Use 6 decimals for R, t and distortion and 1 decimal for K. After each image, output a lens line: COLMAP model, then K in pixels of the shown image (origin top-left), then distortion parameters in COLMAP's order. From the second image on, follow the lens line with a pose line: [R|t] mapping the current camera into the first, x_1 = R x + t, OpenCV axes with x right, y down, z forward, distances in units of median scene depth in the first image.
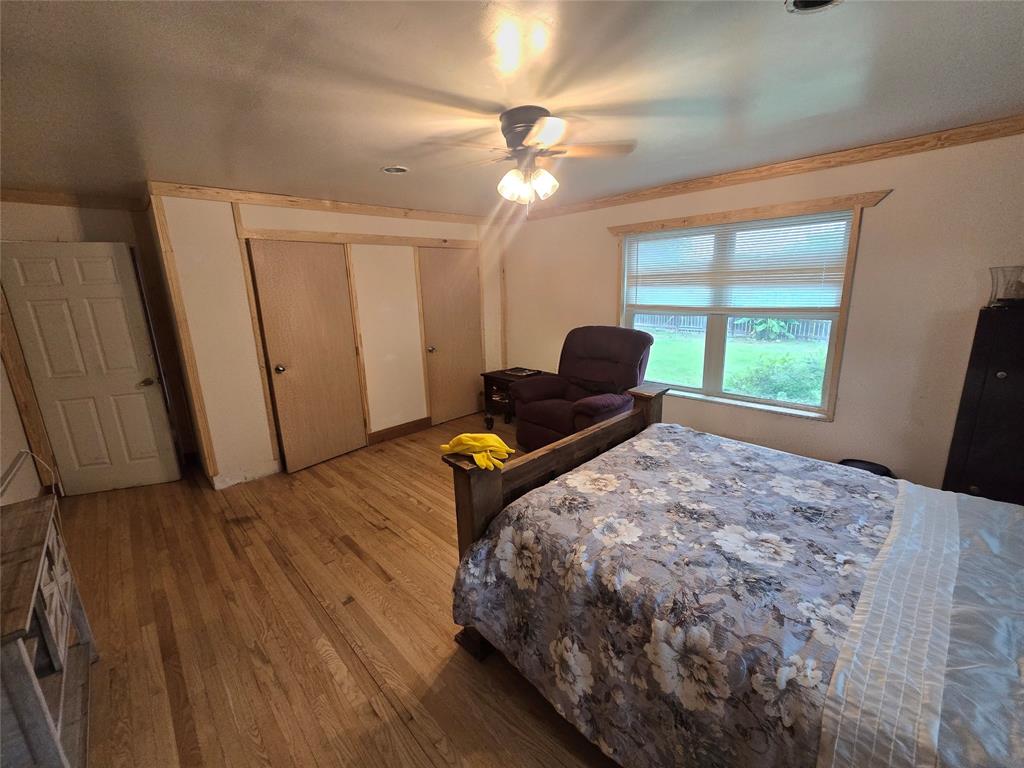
lens RADIAL K [[420.1, 0, 510.8], [0, 420.1, 380.4], [0, 0, 1]] dist [-0.004854, 0.001045]
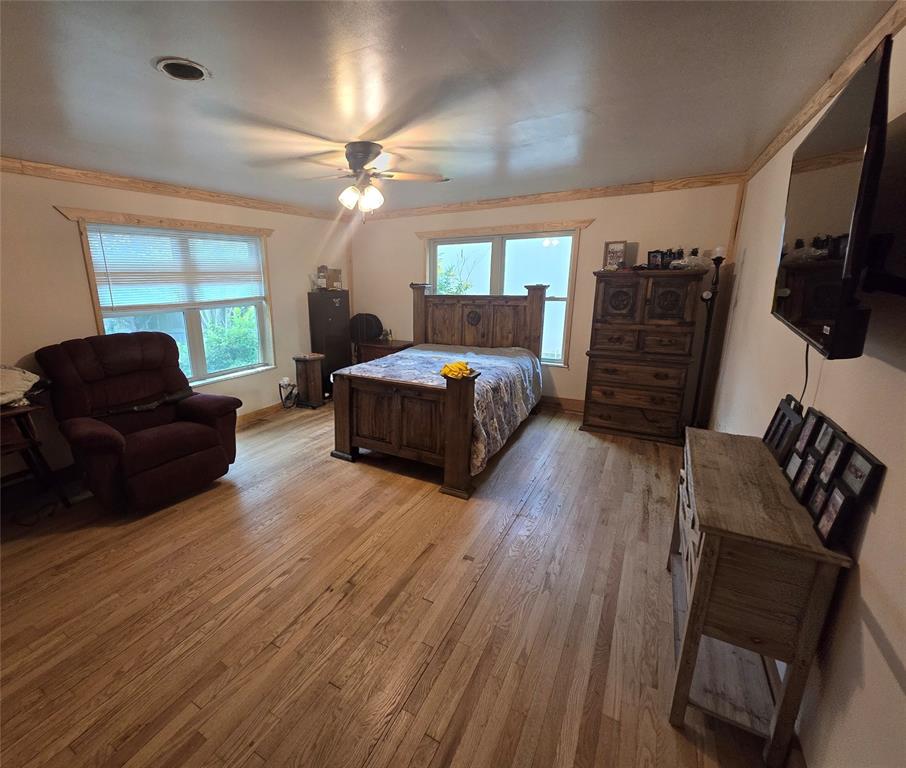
lens RADIAL K [[420.1, 0, 388.7], [0, 420.1, 378.4], [0, 0, 1]] dist [0.005949, 0.000113]
pose [[-0.239976, -0.197839, 0.950406, -1.183351], [0.241389, 0.936104, 0.255813, -0.221642], [-0.940289, 0.290806, -0.176886, 1.154466]]
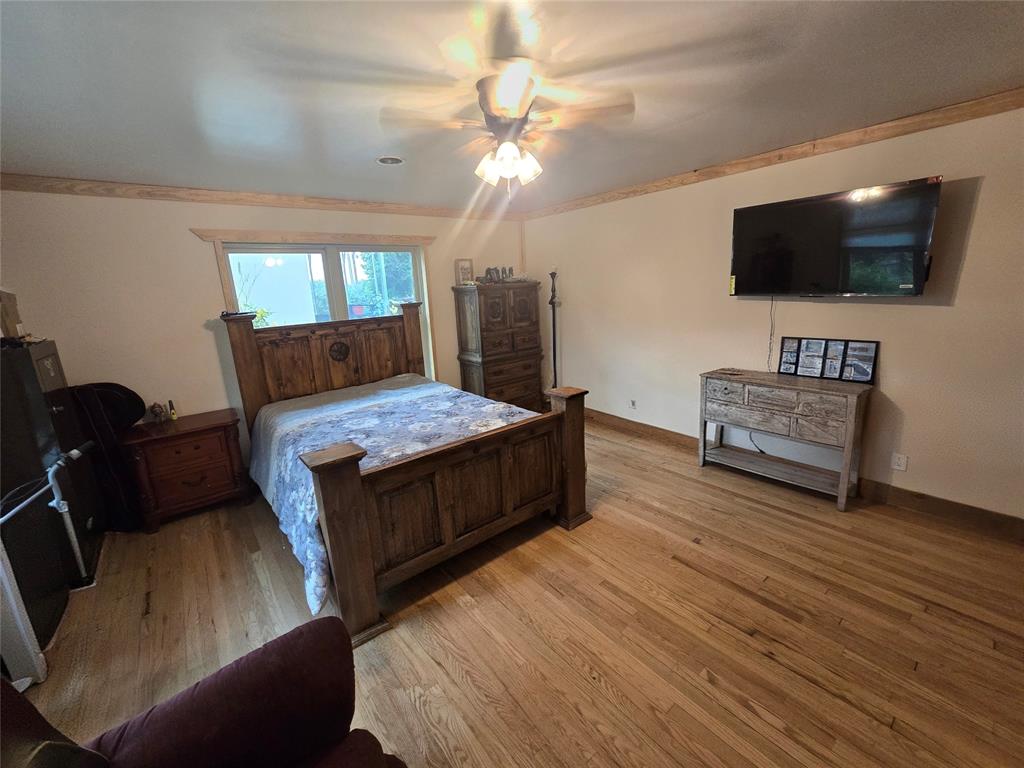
lens RADIAL K [[420.1, 0, 510.8], [0, 420.1, 381.5], [0, 0, 1]] dist [-0.004854, 0.001045]
pose [[-0.992504, 0.063849, 0.104209, -0.026555], [0.102937, 0.896374, 0.431183, -0.378166], [-0.065879, 0.438677, -0.896227, 1.724393]]
